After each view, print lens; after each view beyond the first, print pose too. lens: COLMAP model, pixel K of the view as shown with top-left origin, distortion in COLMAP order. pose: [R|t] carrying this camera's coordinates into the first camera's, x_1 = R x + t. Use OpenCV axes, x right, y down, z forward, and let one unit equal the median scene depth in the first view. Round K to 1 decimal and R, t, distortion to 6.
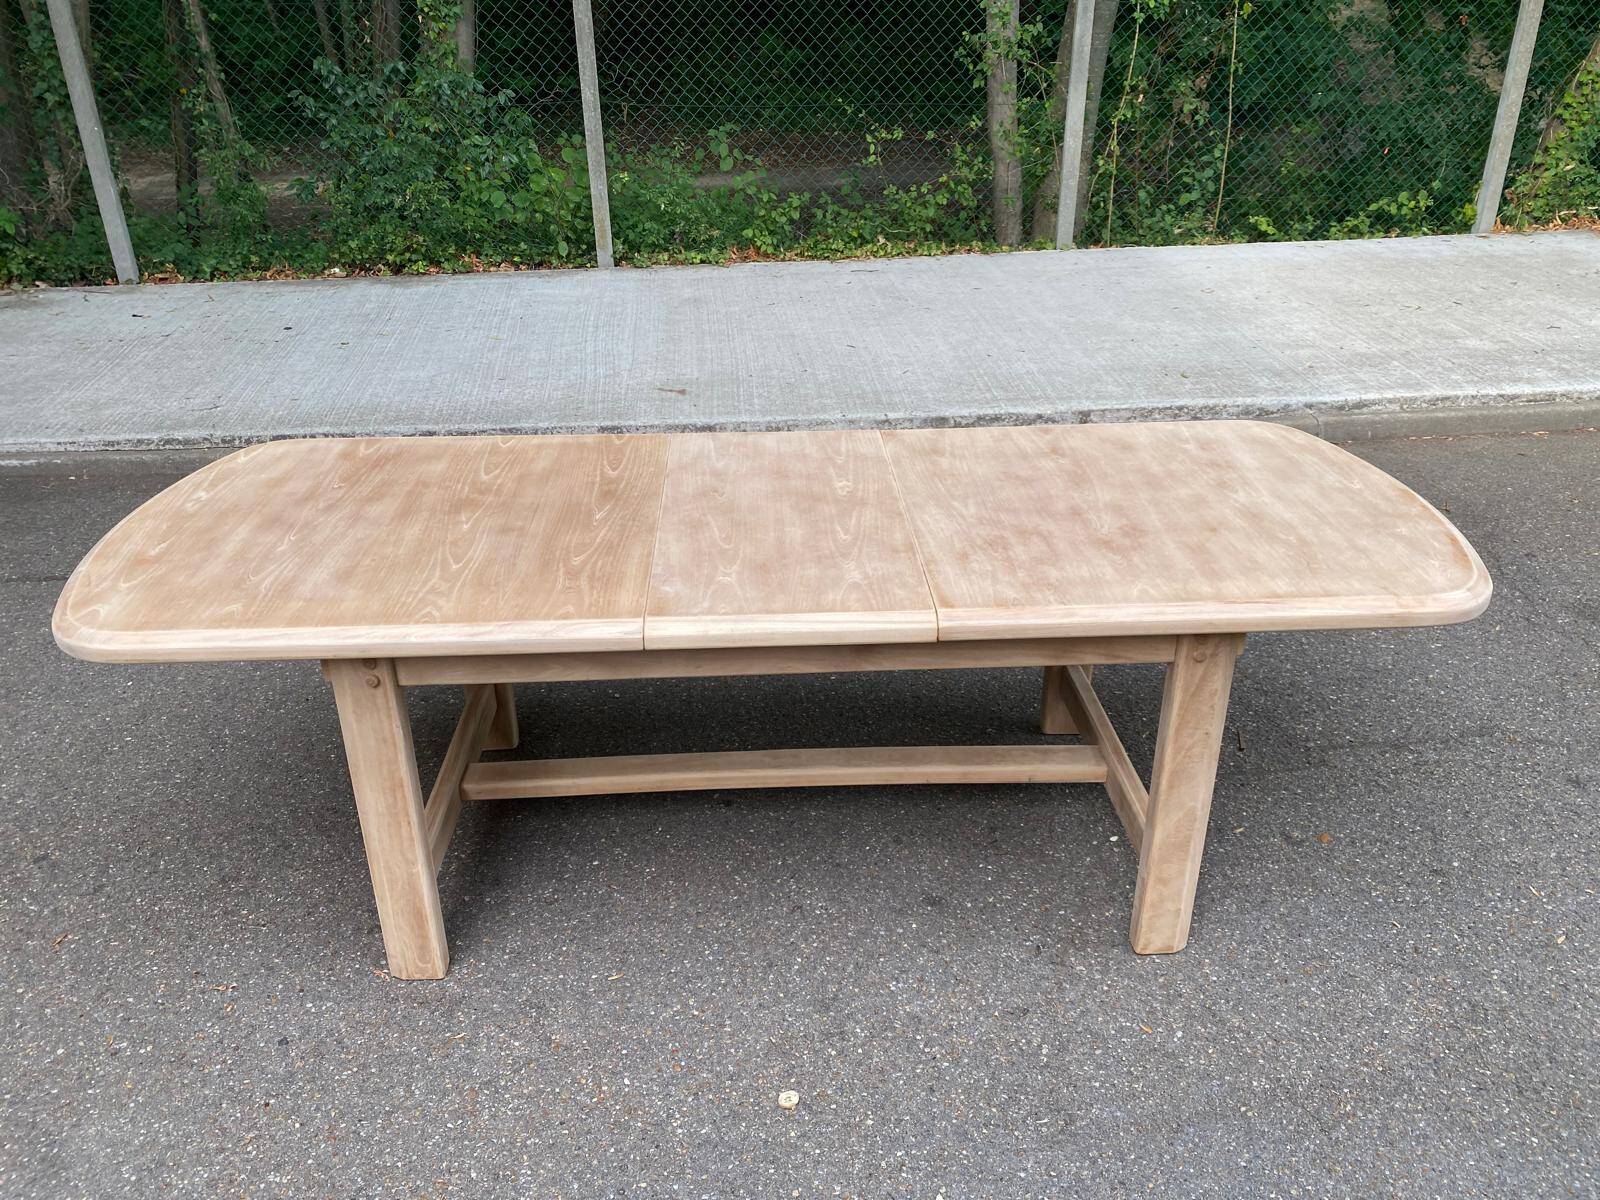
lens RADIAL K [[1214.6, 0, 798.3], [0, 1214.6, 591.2], [0, 0, 1]] dist [0.035731, -0.048410]
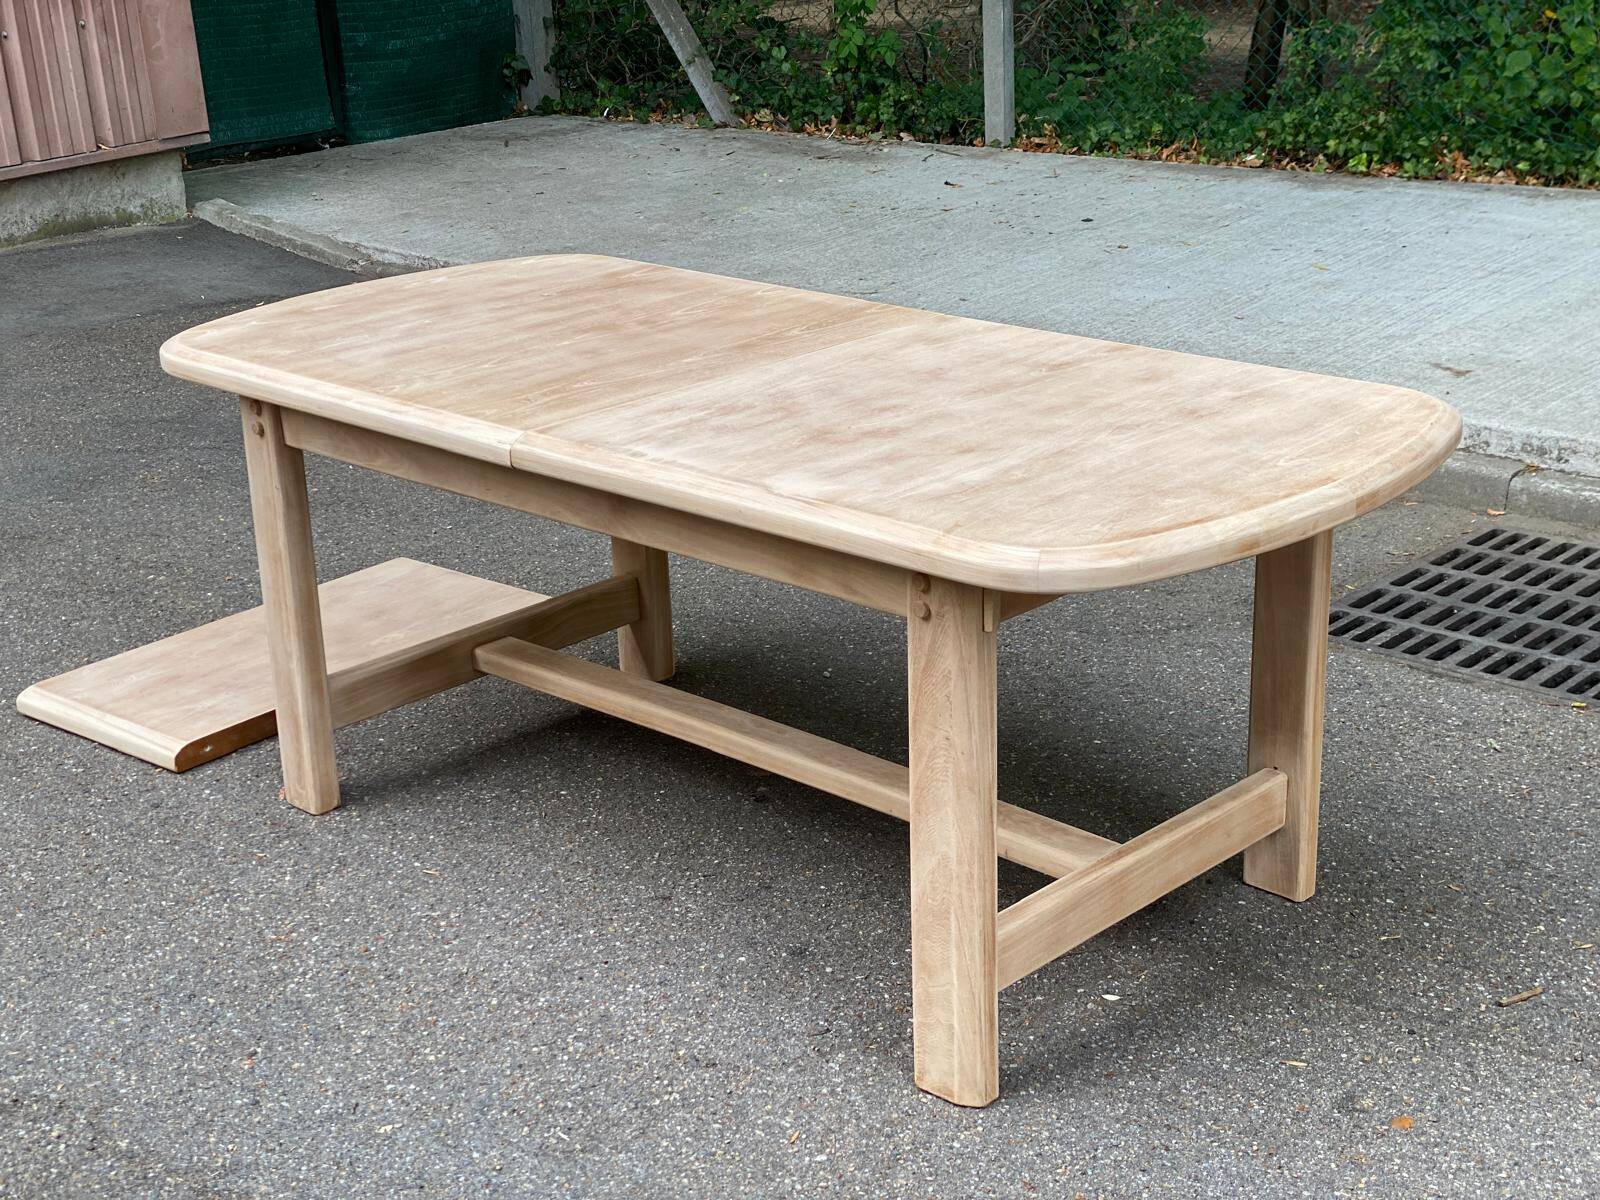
lens RADIAL K [[2346.5, 0, 806.6], [0, 2346.5, 606.3], [0, 0, 1]] dist [0.186995, -0.416634]
pose [[0.696045, 0.226220, -0.681429, 0.932222], [-0.297485, 0.954637, 0.013053, 0.039695], [0.653471, 0.193629, 0.731767, -0.039728]]
